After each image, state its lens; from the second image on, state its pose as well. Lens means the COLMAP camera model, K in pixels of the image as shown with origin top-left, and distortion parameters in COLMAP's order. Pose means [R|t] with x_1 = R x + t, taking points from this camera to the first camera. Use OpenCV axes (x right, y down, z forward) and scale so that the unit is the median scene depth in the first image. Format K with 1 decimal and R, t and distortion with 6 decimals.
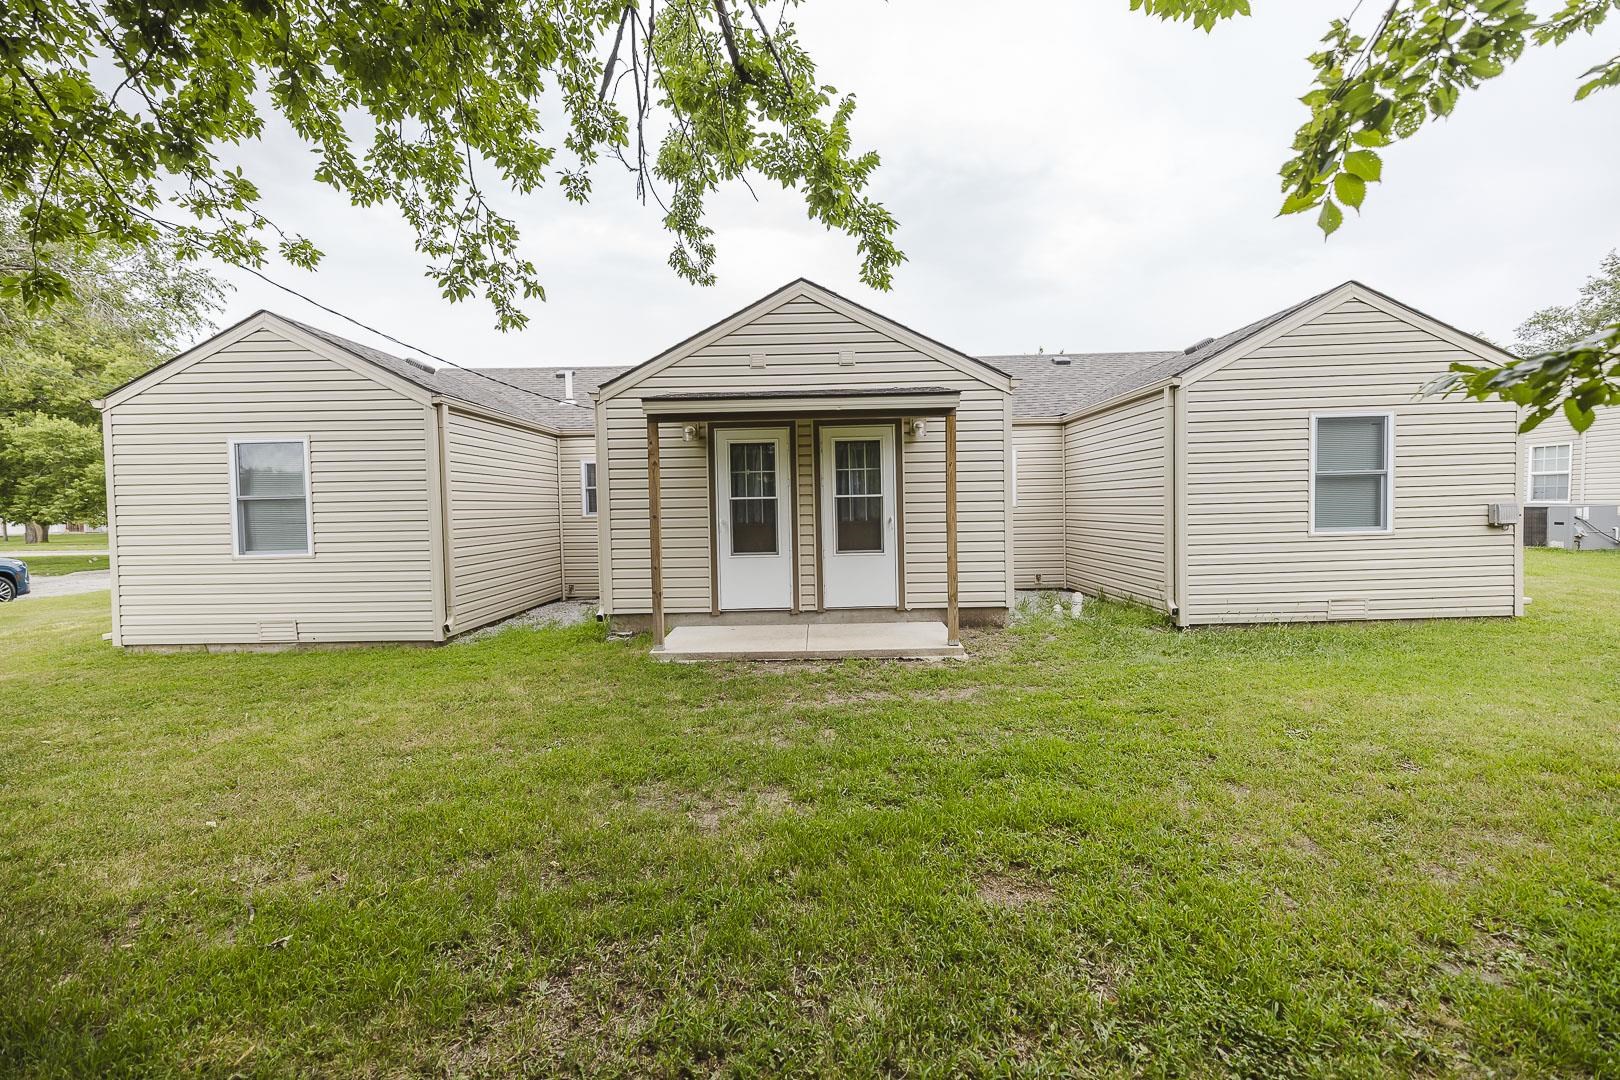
lens RADIAL K [[696.3, 0, 813.9], [0, 696.3, 543.5], [0, 0, 1]] dist [0.002021, 0.000102]
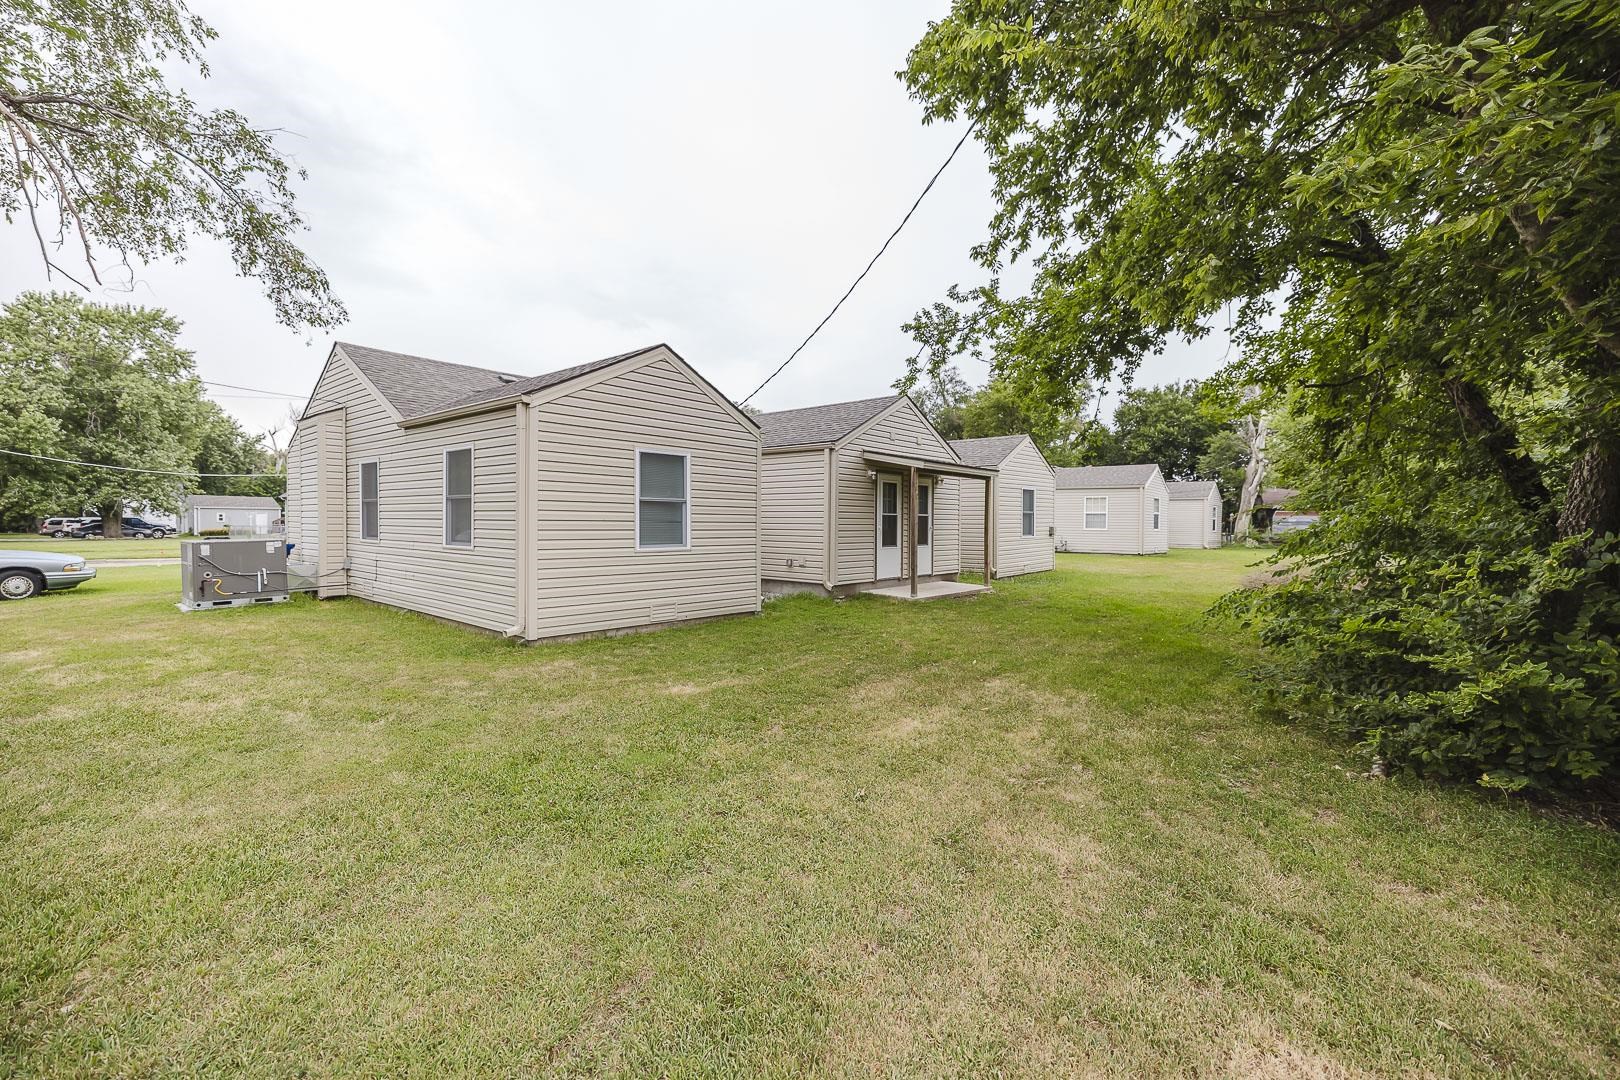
lens RADIAL K [[696.3, 0, 815.5], [0, 696.3, 537.8], [0, 0, 1]] dist [0.002021, 0.000102]
pose [[0.634300, 0.007741, 0.773048, -1.524671], [0.014589, 0.999652, -0.021980, 0.028518], [-0.772949, 0.025220, 0.633967, 0.047097]]
